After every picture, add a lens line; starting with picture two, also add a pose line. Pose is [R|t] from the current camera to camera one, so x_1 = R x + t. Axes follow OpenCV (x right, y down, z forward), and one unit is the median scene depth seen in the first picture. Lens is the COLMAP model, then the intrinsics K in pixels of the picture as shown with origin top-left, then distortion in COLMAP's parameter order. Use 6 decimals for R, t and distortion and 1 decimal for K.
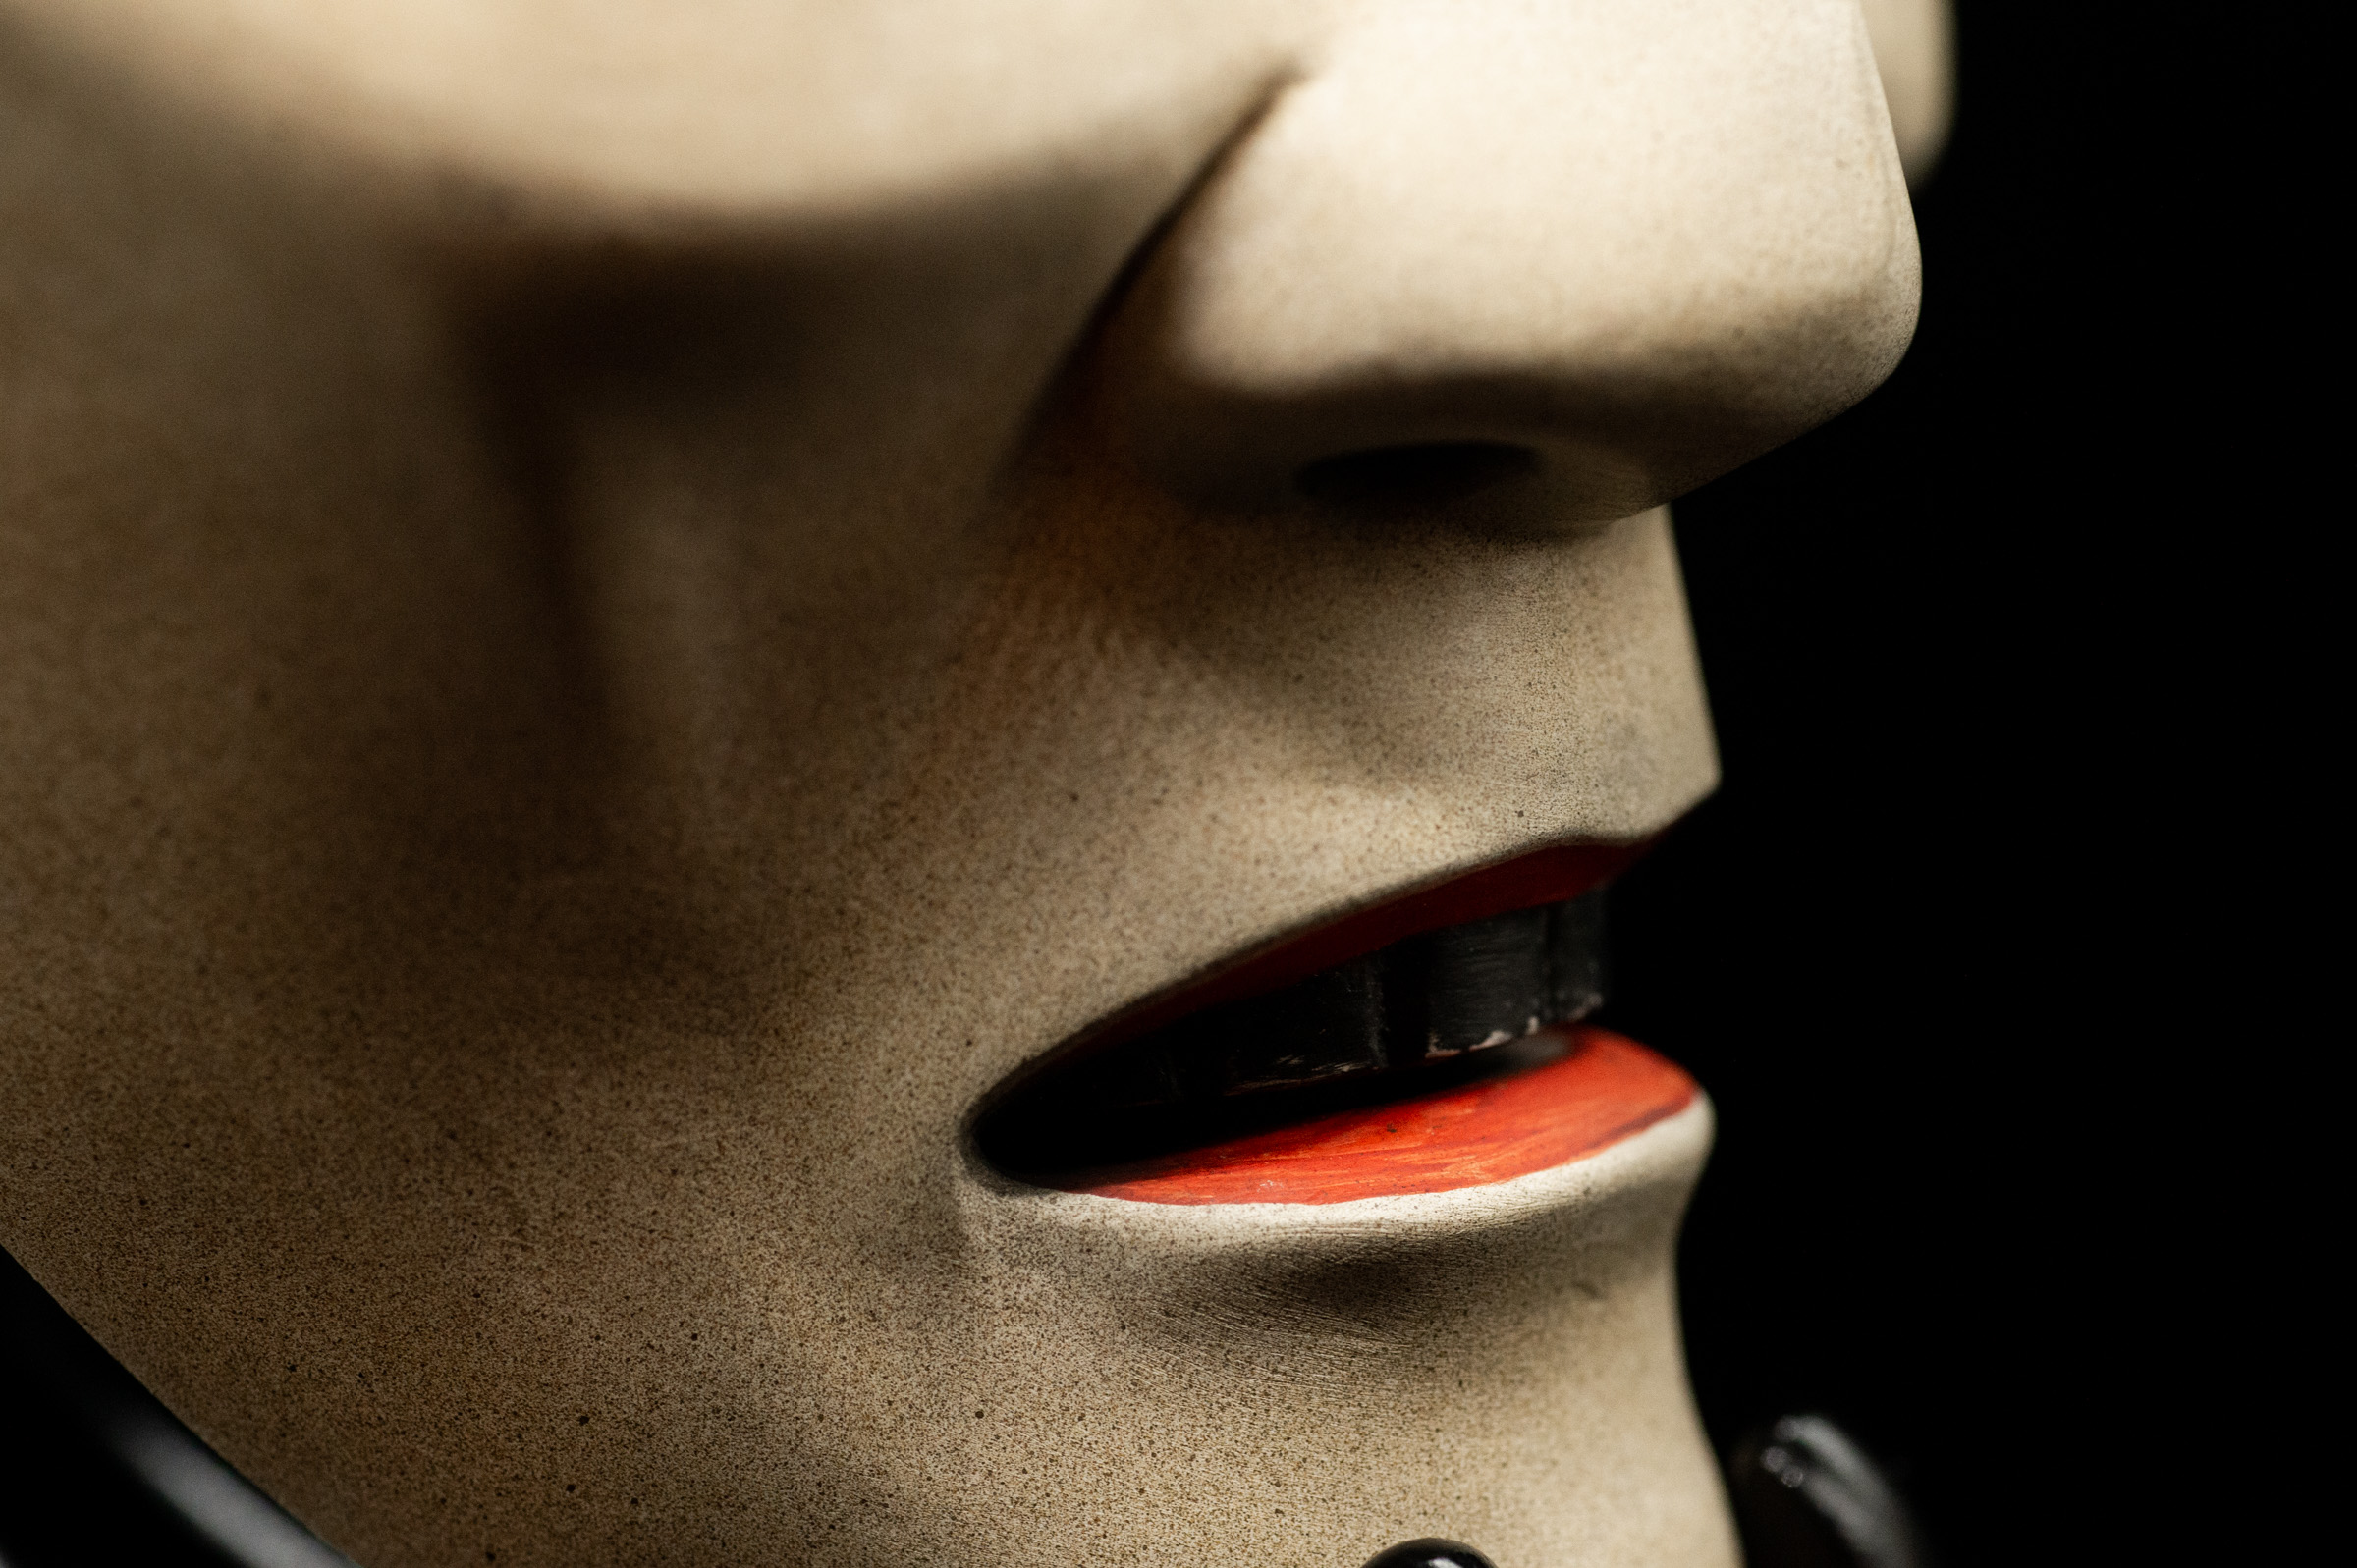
lens RADIAL K [[8088.1, 0, 1183.6], [0, 8088.1, 798.4], [0, 0, 1]] dist [0.267795, 0.000000]
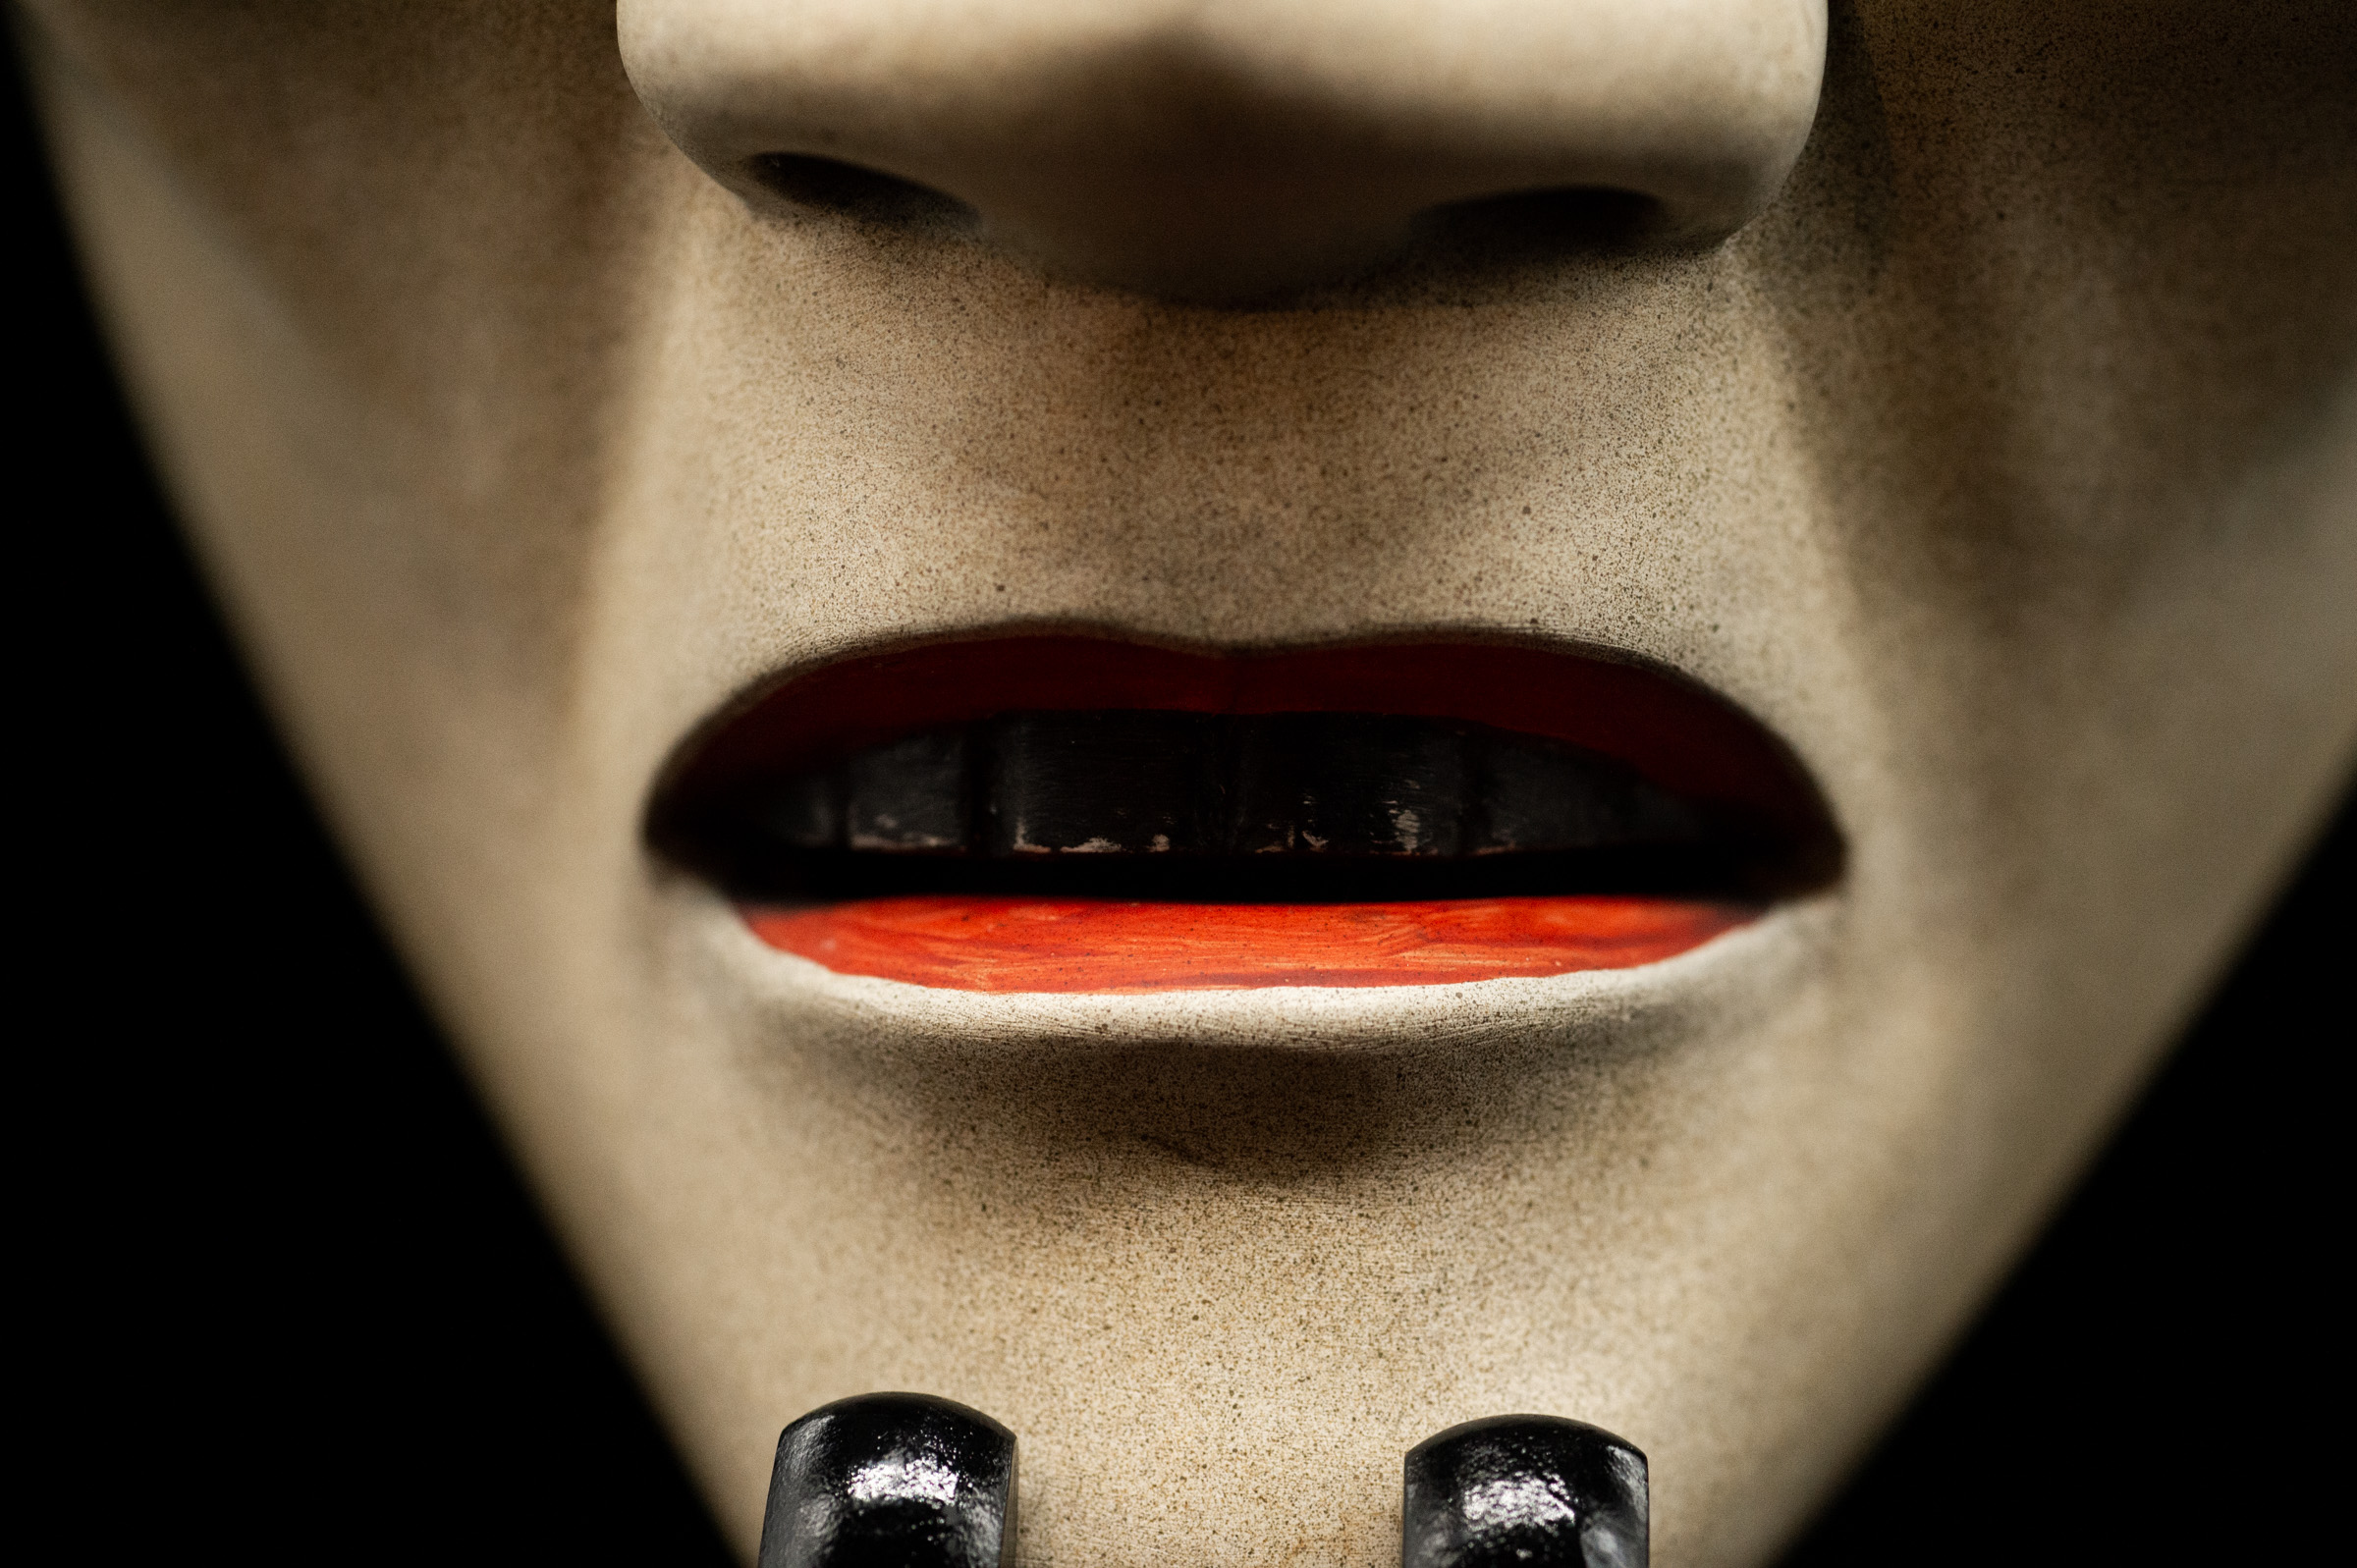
lens RADIAL K [[8088.1, 0, 1177.5], [0, 8088.1, 776.4], [0, 0, 1]] dist [0.267795, 0.000000]
pose [[0.479222, 0.154042, -0.864070, 0.834774], [-0.141093, 0.985195, 0.097384, -0.068097], [0.866279, 0.075246, 0.493861, 0.573847]]
